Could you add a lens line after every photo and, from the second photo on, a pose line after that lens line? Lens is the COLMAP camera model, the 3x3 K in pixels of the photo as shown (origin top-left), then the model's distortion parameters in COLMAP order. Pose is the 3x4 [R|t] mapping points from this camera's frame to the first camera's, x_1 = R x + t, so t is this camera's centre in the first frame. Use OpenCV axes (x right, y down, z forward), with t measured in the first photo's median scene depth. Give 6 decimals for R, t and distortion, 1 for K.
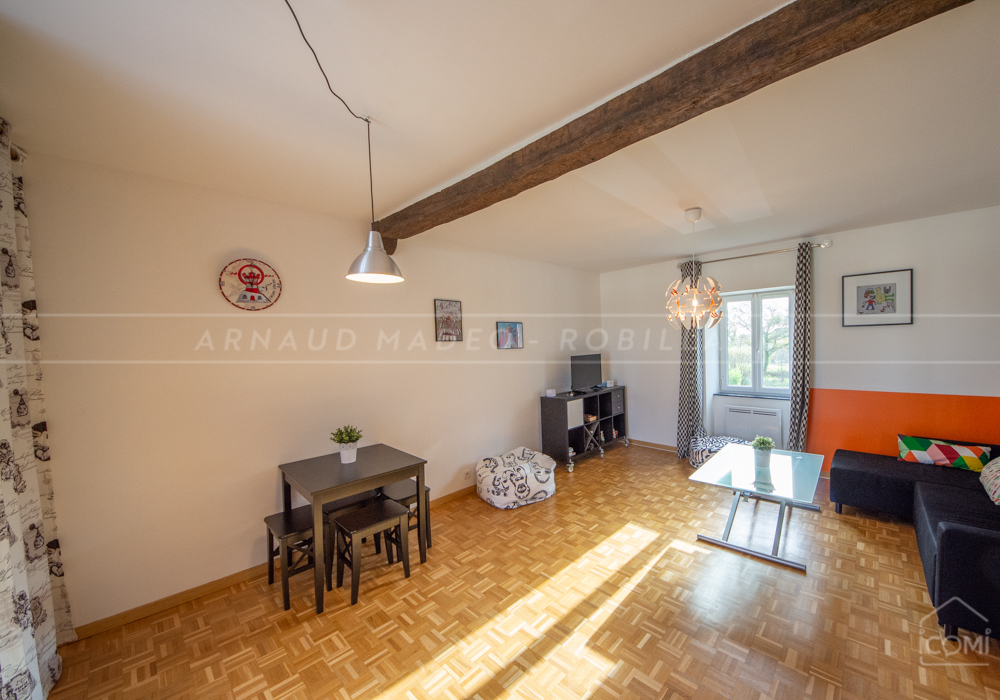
lens RADIAL K [[369.9, 0, 528.2], [0, 369.9, 357.1], [0, 0, 1]] dist [0.027030, -0.016466]
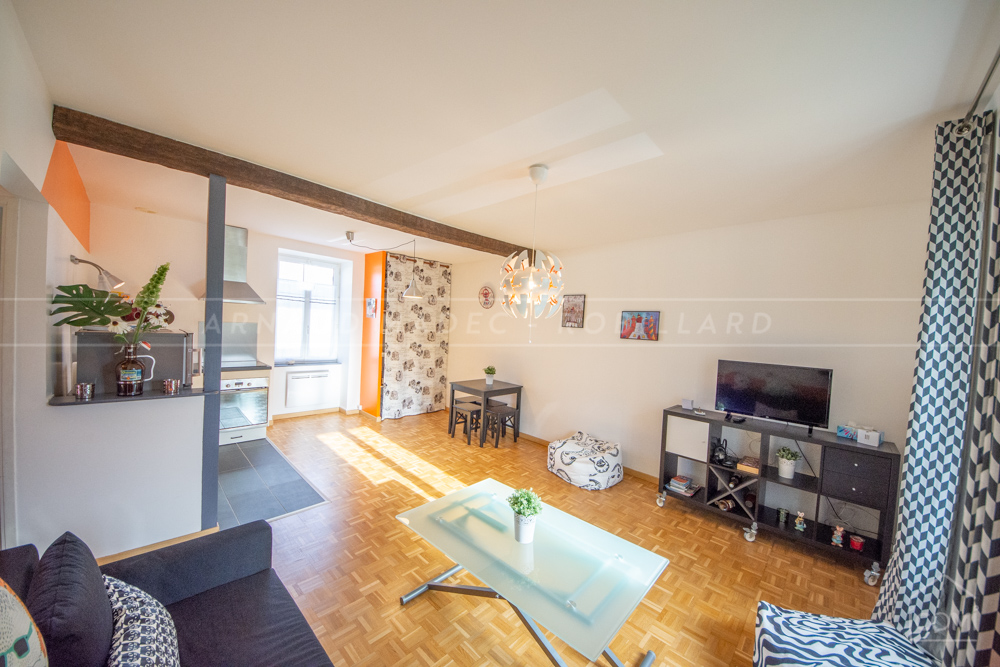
lens RADIAL K [[350.2, 0, 502.5], [0, 350.2, 337.7], [0, 0, 1]] dist [0.019897, -0.013909]
pose [[-0.014366, 0.060203, -0.998083, 1.019457], [-0.091587, 0.993910, 0.061270, -0.061881], [0.995693, 0.092292, -0.008765, 0.805959]]
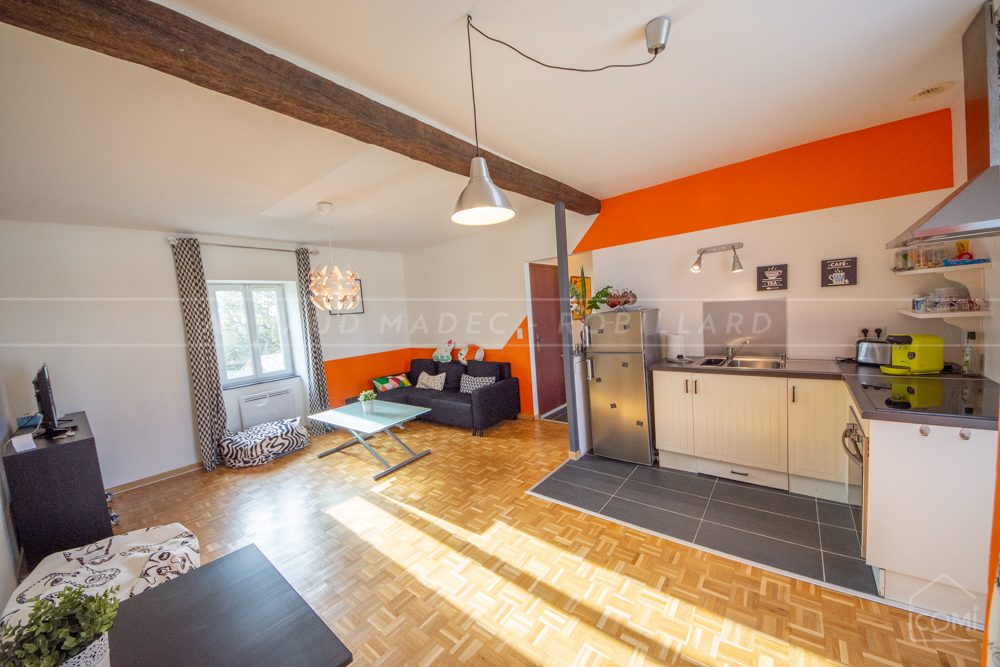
lens RADIAL K [[355.4, 0, 502.2], [0, 355.4, 338.6], [0, 0, 1]] dist [0.021502, -0.014556]
pose [[-0.069206, -0.045581, 0.996561, -0.580147], [0.117481, 0.991632, 0.053514, 0.012492], [-0.990661, 0.120781, -0.063272, 0.492758]]
